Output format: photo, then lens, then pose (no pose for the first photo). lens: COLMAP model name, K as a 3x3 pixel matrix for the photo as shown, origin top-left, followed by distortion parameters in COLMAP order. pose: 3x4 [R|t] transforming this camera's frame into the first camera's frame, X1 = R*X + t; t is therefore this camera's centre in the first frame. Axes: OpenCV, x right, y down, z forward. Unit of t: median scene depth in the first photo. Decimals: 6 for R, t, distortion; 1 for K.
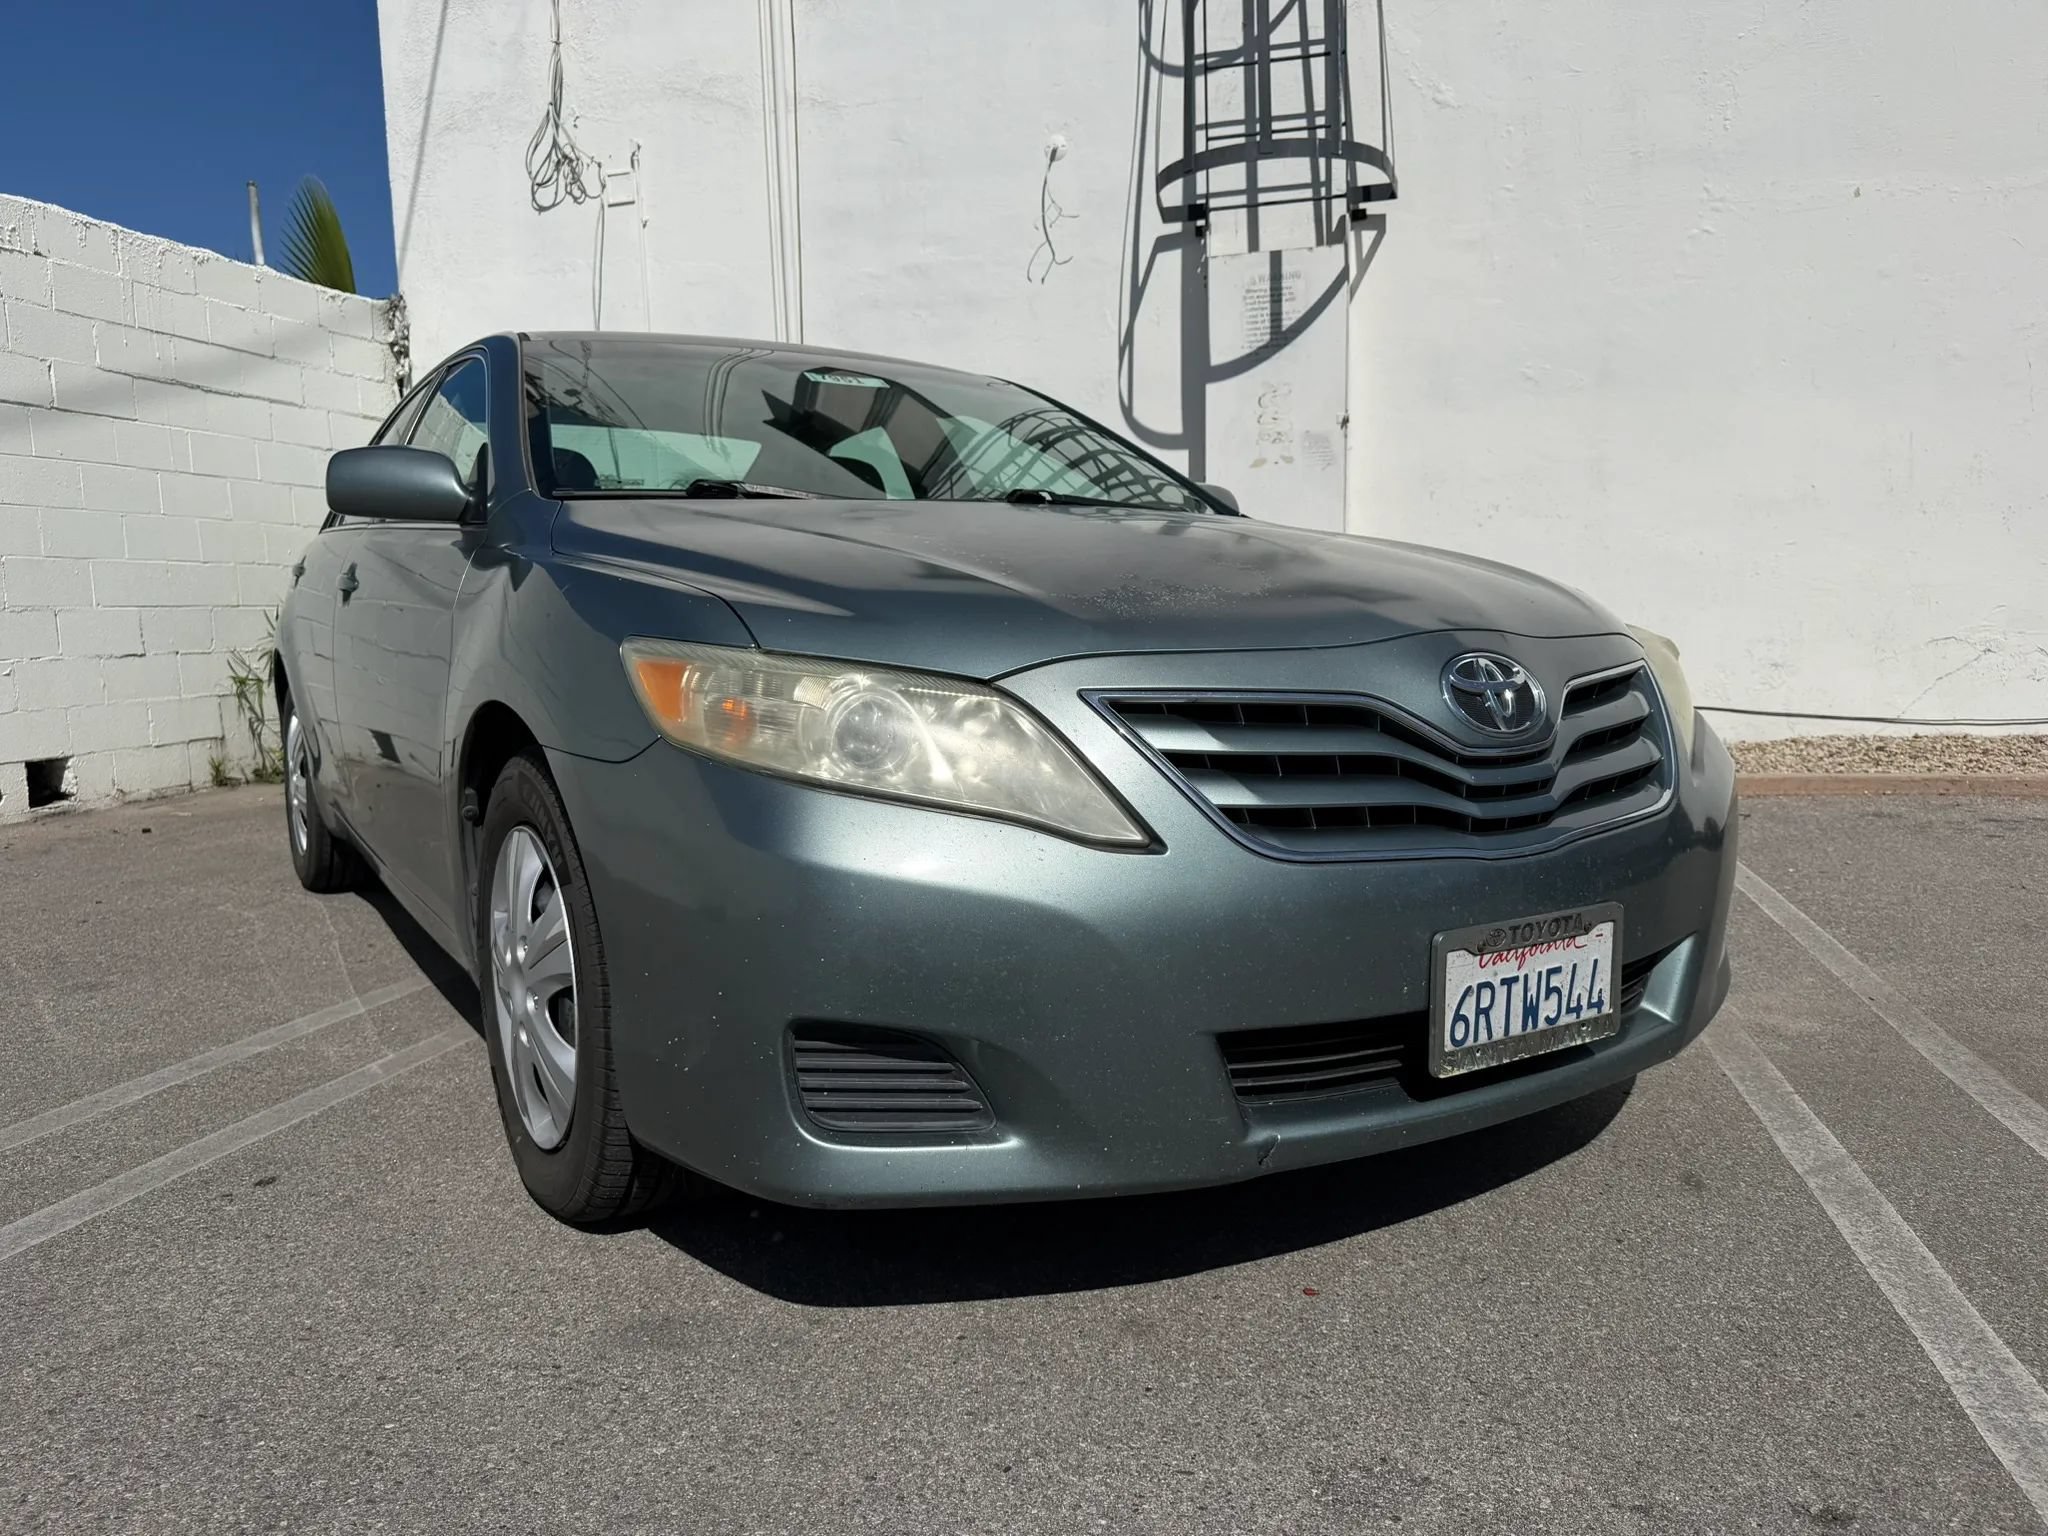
lens RADIAL K [[1461.5, 0, 1024.0], [0, 1461.5, 768.0], [0, 0, 1]] dist [-0.003532, -0.000292]
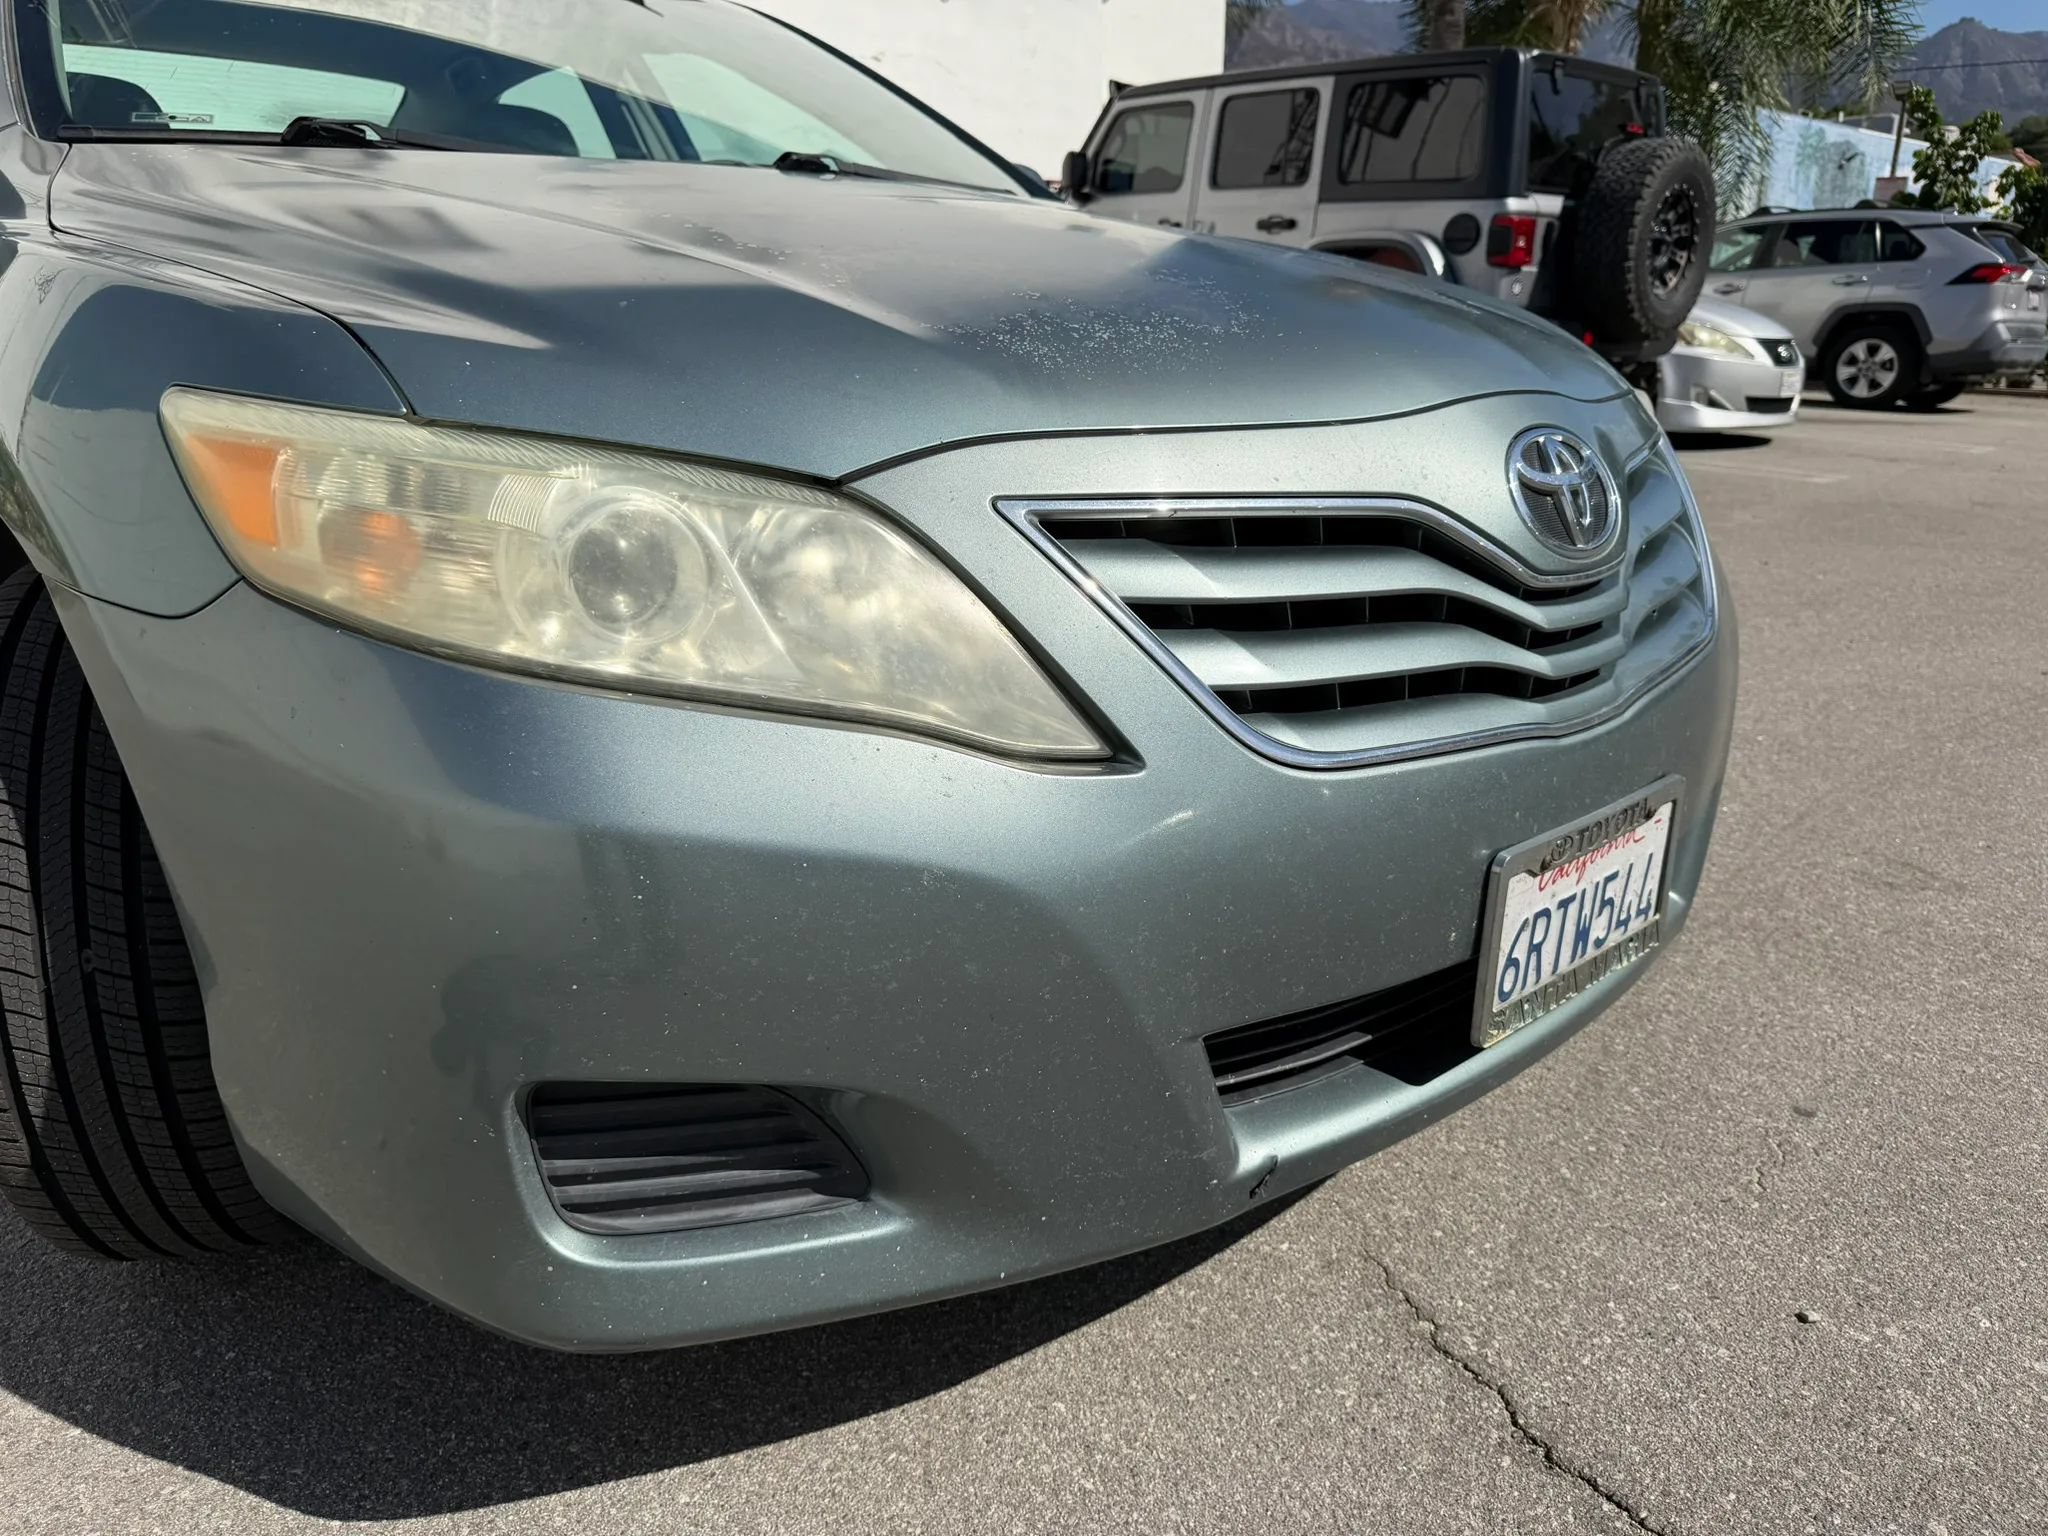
lens RADIAL K [[1461.5, 0, 1024.0], [0, 1461.5, 768.0], [0, 0, 1]] dist [-0.003532, -0.000292]
pose [[0.980185, -0.035376, 0.194898, -0.015979], [-0.002905, 0.981250, 0.192715, -0.013708], [-0.198061, -0.189463, 0.961704, 0.094277]]
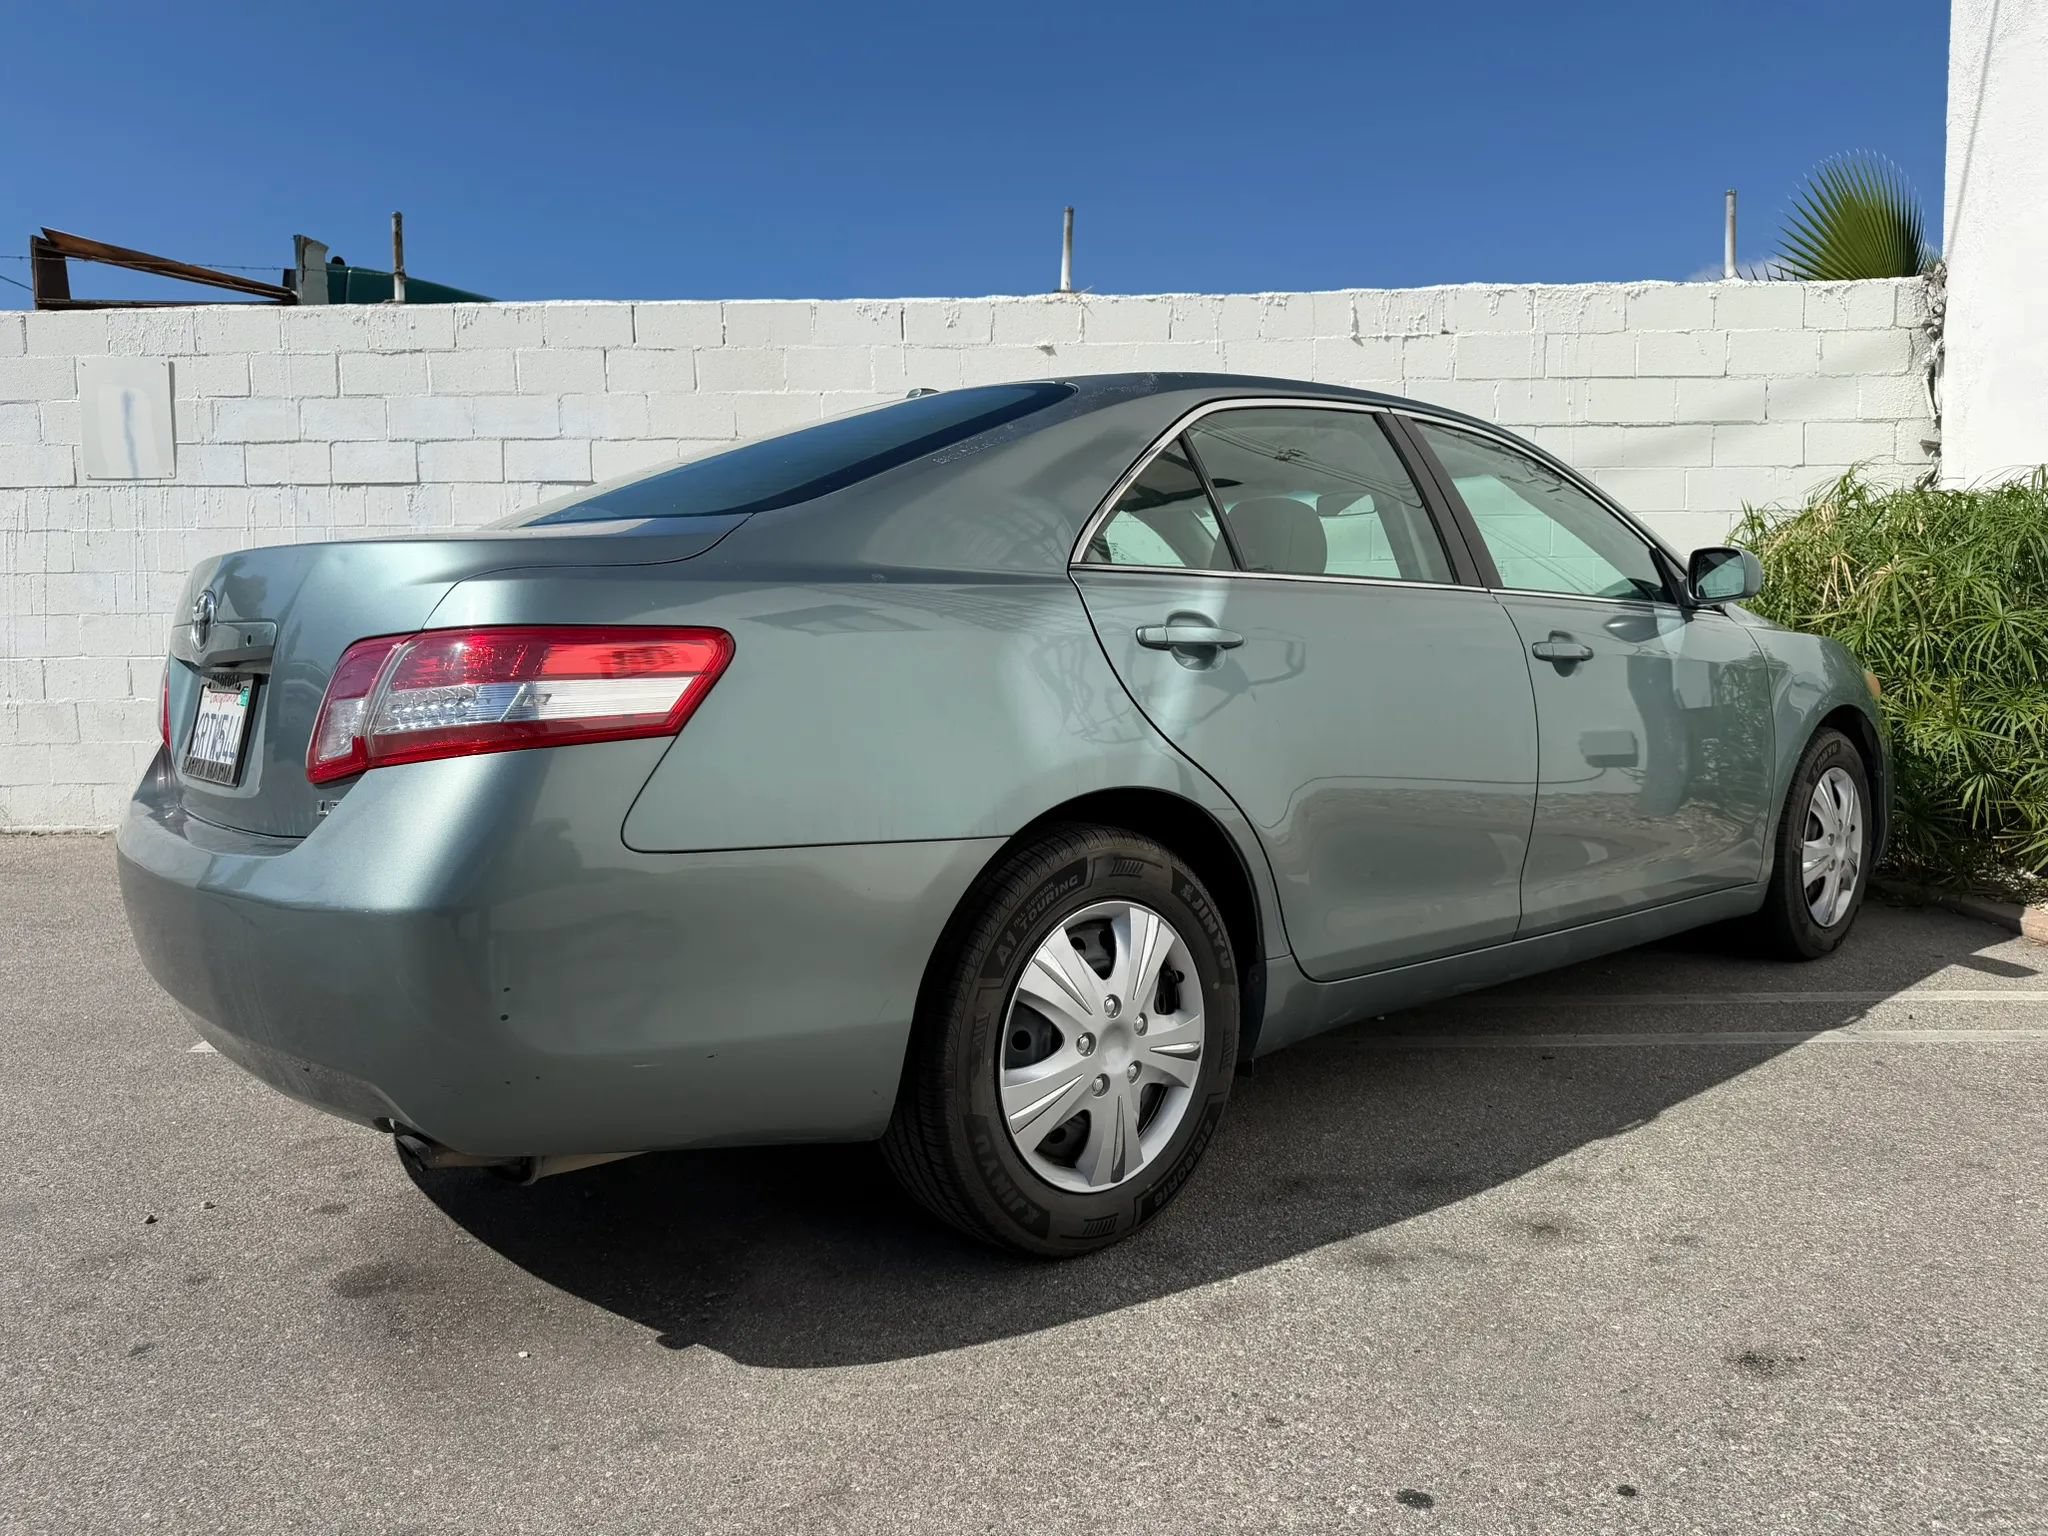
lens RADIAL K [[1449.6, 0, 1022.4], [0, 1449.6, 752.7], [0, 0, 1]] dist [0.023743, -0.024634]
pose [[0.219584, 0.094621, -0.970994, 0.335833], [-0.103686, 0.991912, 0.073211, -0.070017], [0.970068, 0.084602, 0.227619, 0.404765]]
